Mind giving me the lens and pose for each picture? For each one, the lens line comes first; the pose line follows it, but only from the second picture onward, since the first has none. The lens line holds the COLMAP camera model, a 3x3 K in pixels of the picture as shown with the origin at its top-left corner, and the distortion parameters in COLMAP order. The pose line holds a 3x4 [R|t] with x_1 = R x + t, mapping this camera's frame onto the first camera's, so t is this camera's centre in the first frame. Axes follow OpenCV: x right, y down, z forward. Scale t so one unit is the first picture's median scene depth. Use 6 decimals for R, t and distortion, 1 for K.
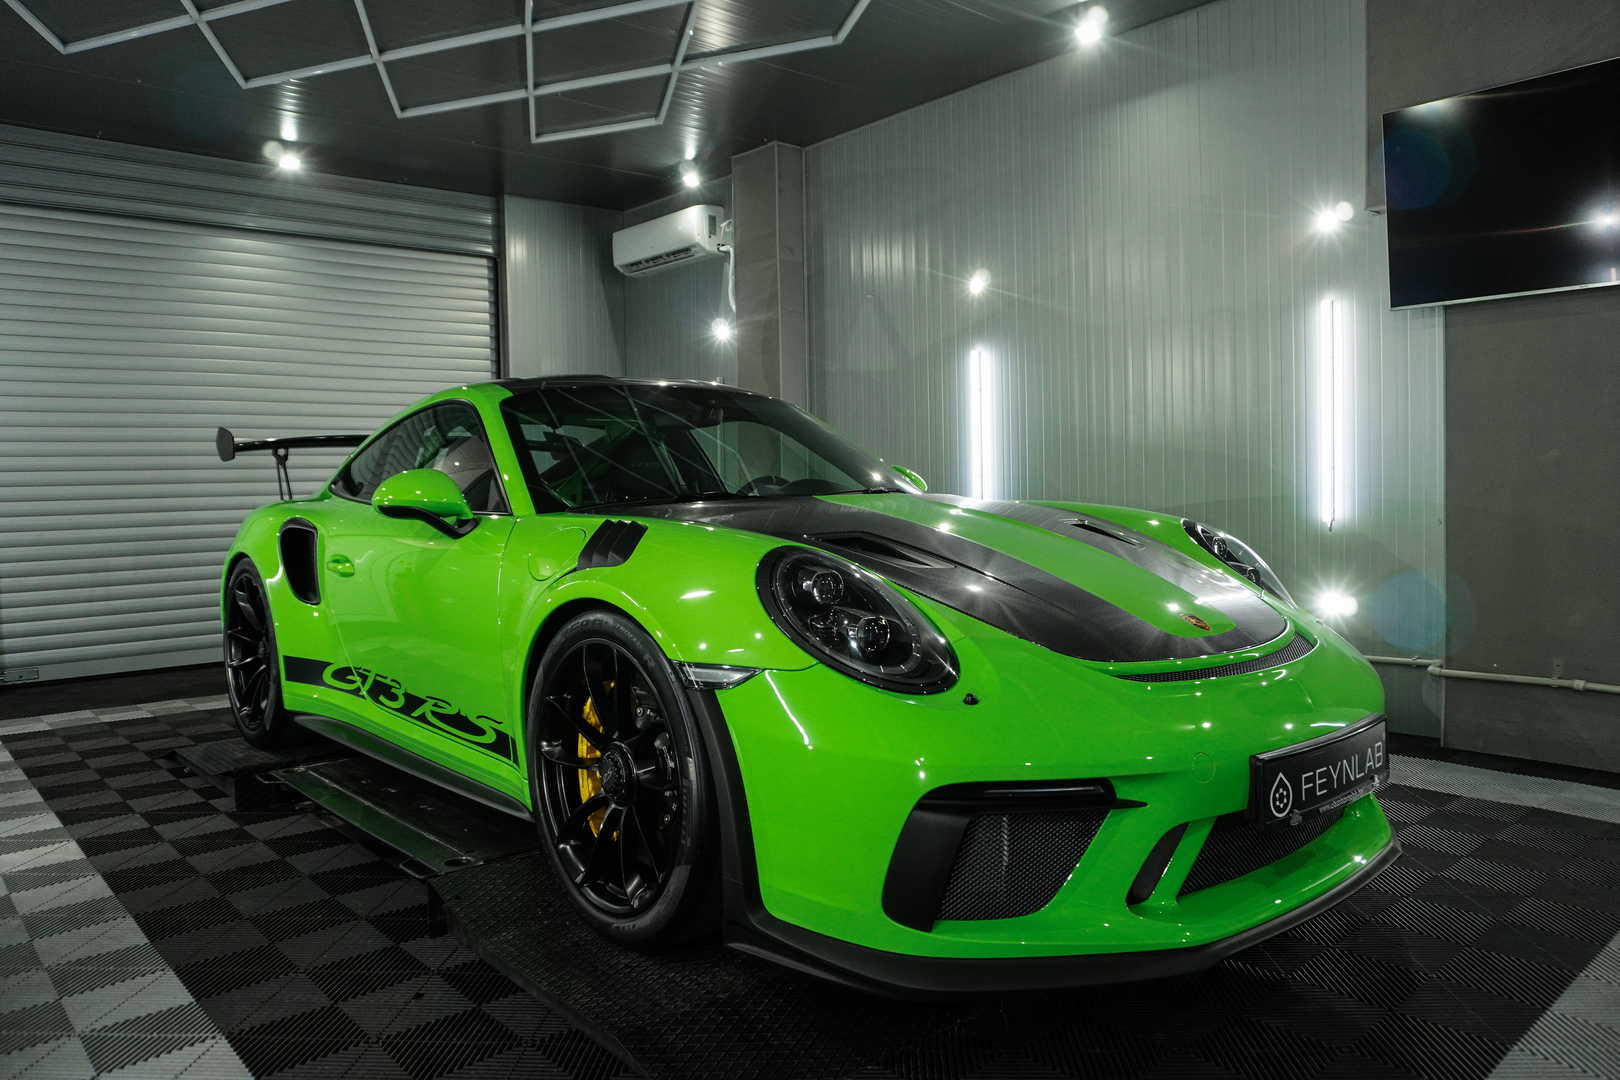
lens RADIAL K [[1174.6, 0, 810.0], [0, 1174.6, 540.0], [0, 0, 1]] dist [-0.060163, 0.008768]
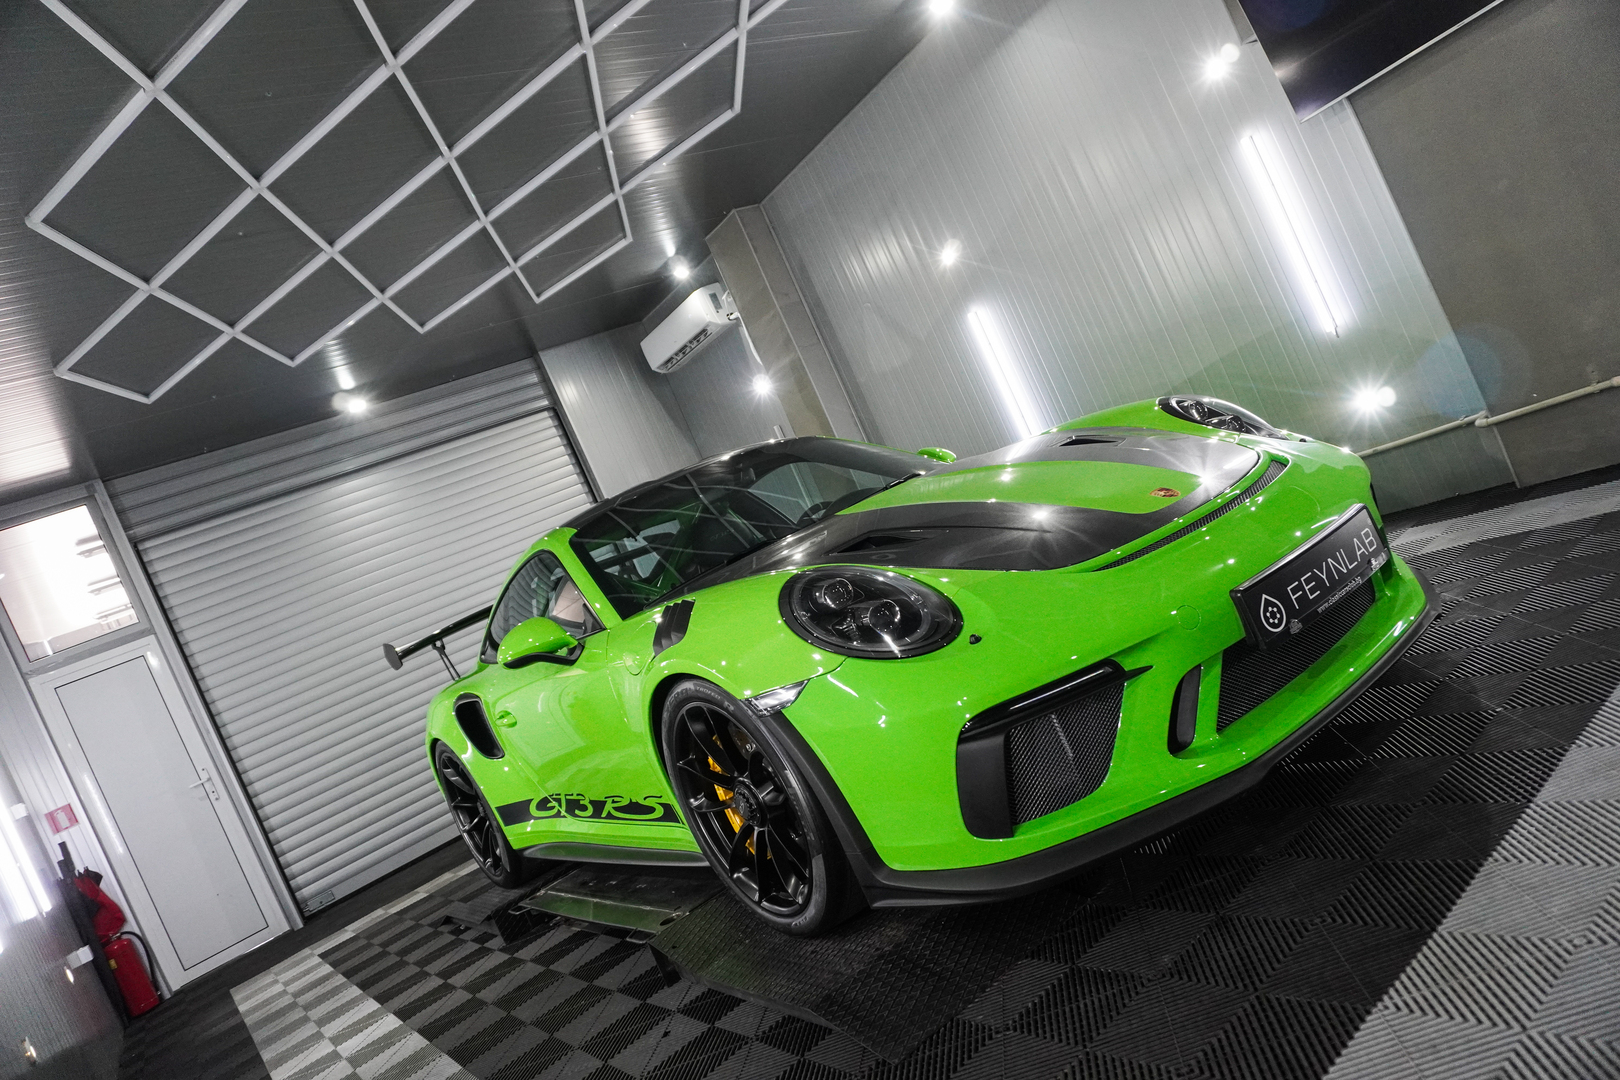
lens RADIAL K [[1134.5, 0, 810.0], [0, 1134.5, 540.0], [0, 0, 1]] dist [-0.058661, -0.000878]
pose [[0.911497, -0.387183, -0.138793, 0.114083], [0.386665, 0.921672, -0.031788, 0.011064], [0.140230, -0.024692, 0.989811, -0.086416]]
